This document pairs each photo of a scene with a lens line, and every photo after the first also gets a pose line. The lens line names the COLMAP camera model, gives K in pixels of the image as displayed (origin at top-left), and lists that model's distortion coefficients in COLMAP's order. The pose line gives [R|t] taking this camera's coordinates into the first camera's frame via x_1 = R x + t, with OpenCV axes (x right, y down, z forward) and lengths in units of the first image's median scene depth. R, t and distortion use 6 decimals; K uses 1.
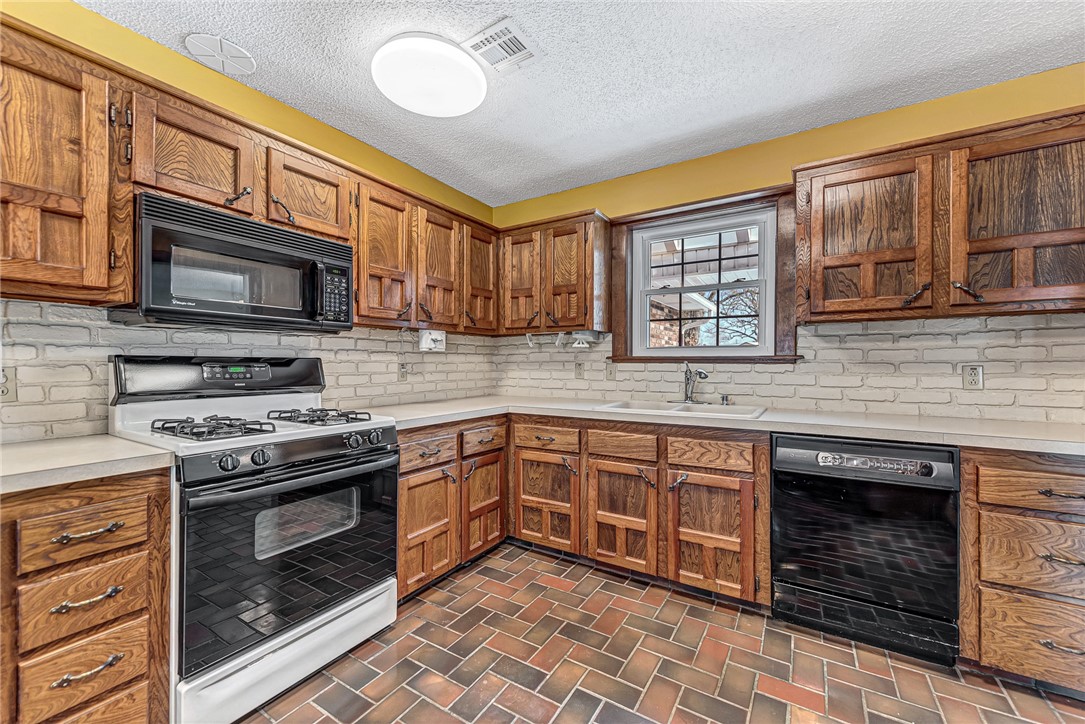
lens RADIAL K [[428.0, 0, 541.9], [0, 428.0, 363.7], [0, 0, 1]] dist [0.010208, -0.002756]
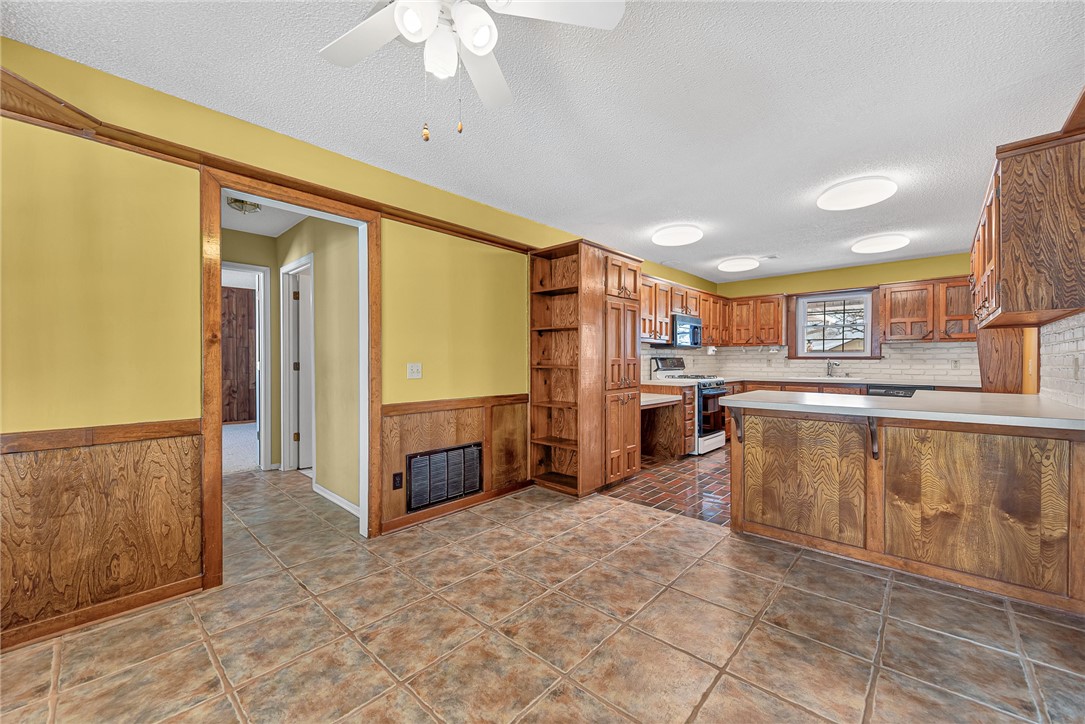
lens RADIAL K [[428.0, 0, 540.2], [0, 428.0, 361.7], [0, 0, 1]] dist [0.010208, -0.002756]
pose [[0.981701, 0.001091, -0.190426, -0.857251], [-0.000649, 0.999997, 0.002381, 0.007105], [0.190428, -0.002214, 0.981699, -1.803278]]
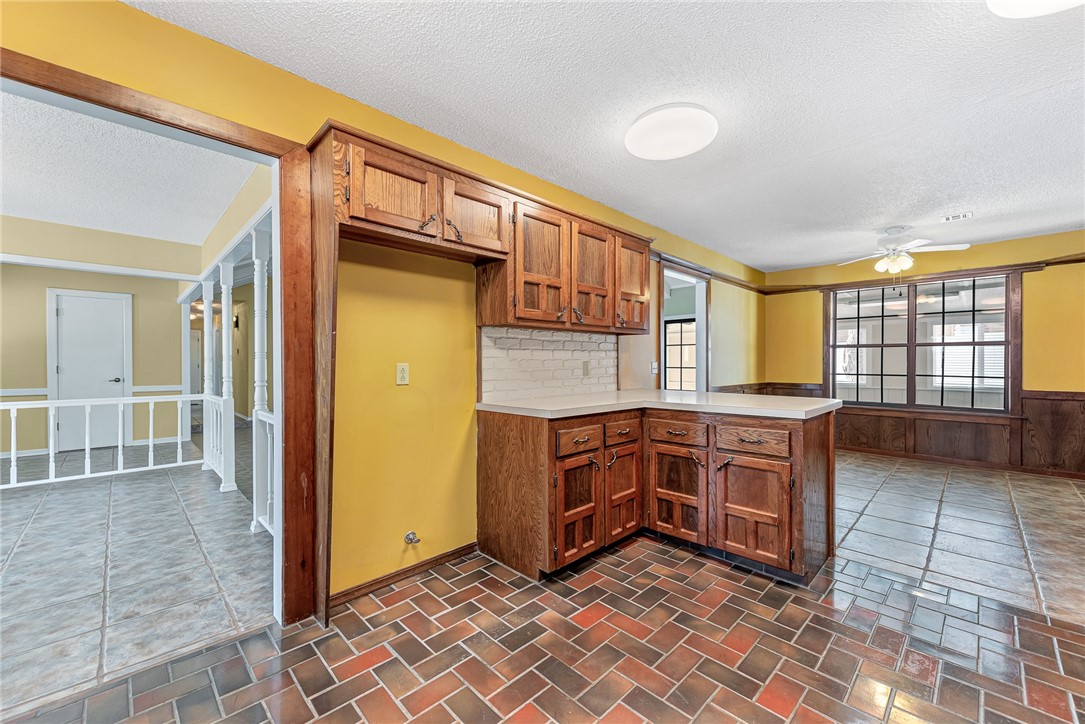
lens RADIAL K [[428.0, 0, 539.0], [0, 428.0, 364.2], [0, 0, 1]] dist [0.010208, -0.002756]
pose [[-0.971155, -0.000627, 0.238450, -0.048220], [0.000377, 0.999991, 0.004167, 0.001518], [-0.238451, 0.004137, -0.971146, 0.869445]]
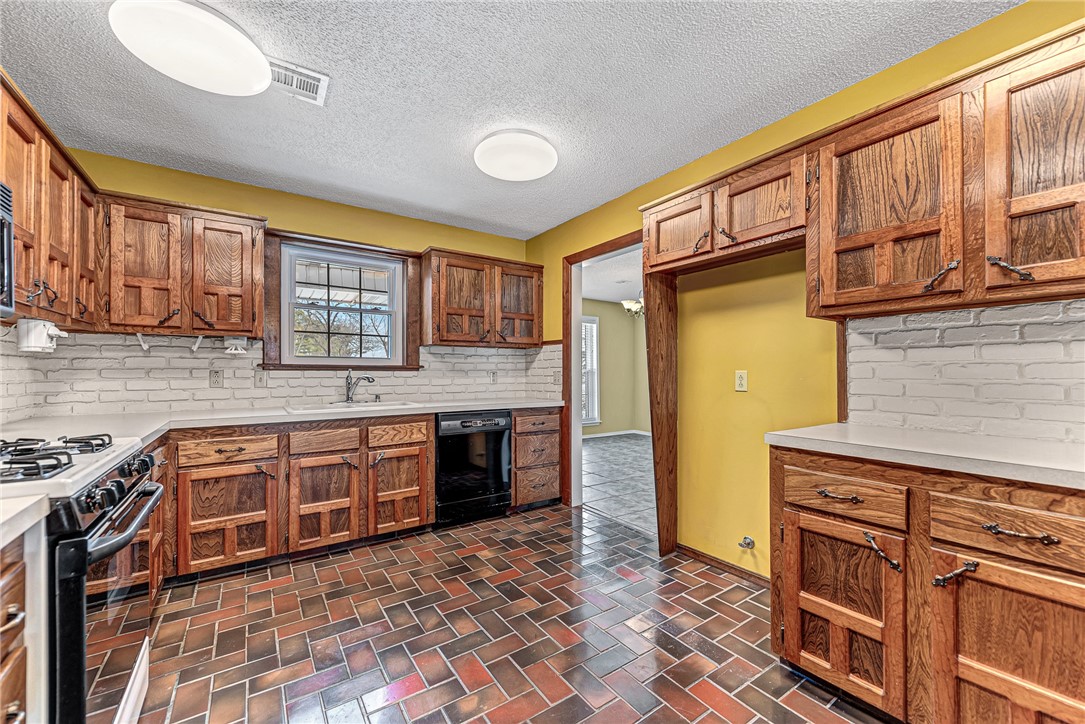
lens RADIAL K [[428.0, 0, 545.6], [0, 428.0, 372.3], [0, 0, 1]] dist [0.010208, -0.002756]
pose [[0.396218, -0.000399, 0.918156, -0.650314], [0.002739, 0.999996, -0.000748, 0.006999], [-0.918152, 0.002811, 0.396218, -0.008028]]
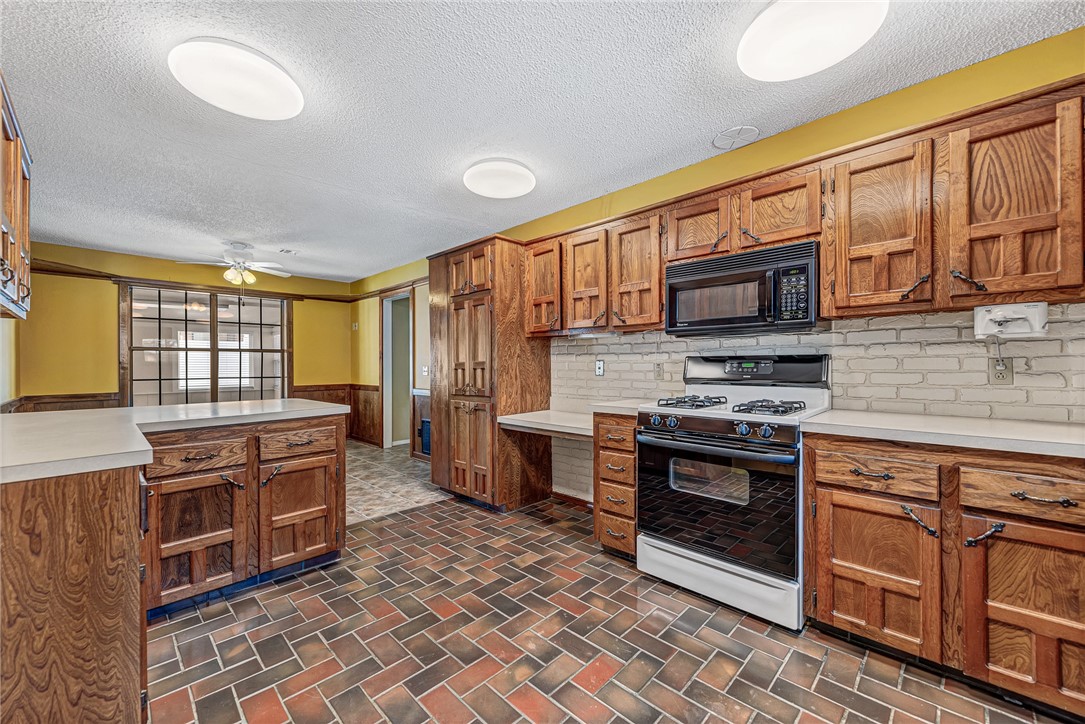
lens RADIAL K [[428.0, 0, 544.8], [0, 428.0, 363.1], [0, 0, 1]] dist [0.010208, -0.002756]
pose [[-0.214516, 0.001184, -0.976720, 0.585033], [0.008200, 0.999966, -0.000589, 0.002312], [0.976686, -0.008135, -0.214518, 0.550257]]
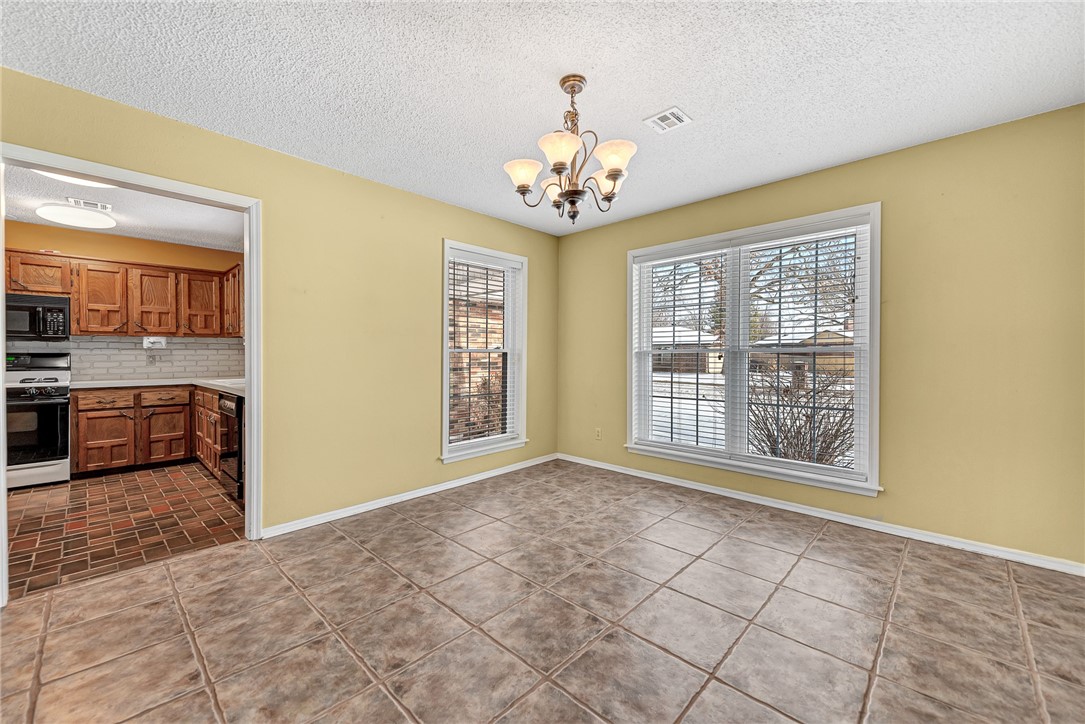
lens RADIAL K [[428.0, 0, 539.4], [0, 428.0, 360.3], [0, 0, 1]] dist [0.010208, -0.002756]
pose [[0.978928, -0.002034, -0.204195, 1.912069], [0.004494, 0.999923, 0.011585, 0.007200], [0.204155, -0.012259, 0.978862, -0.471538]]
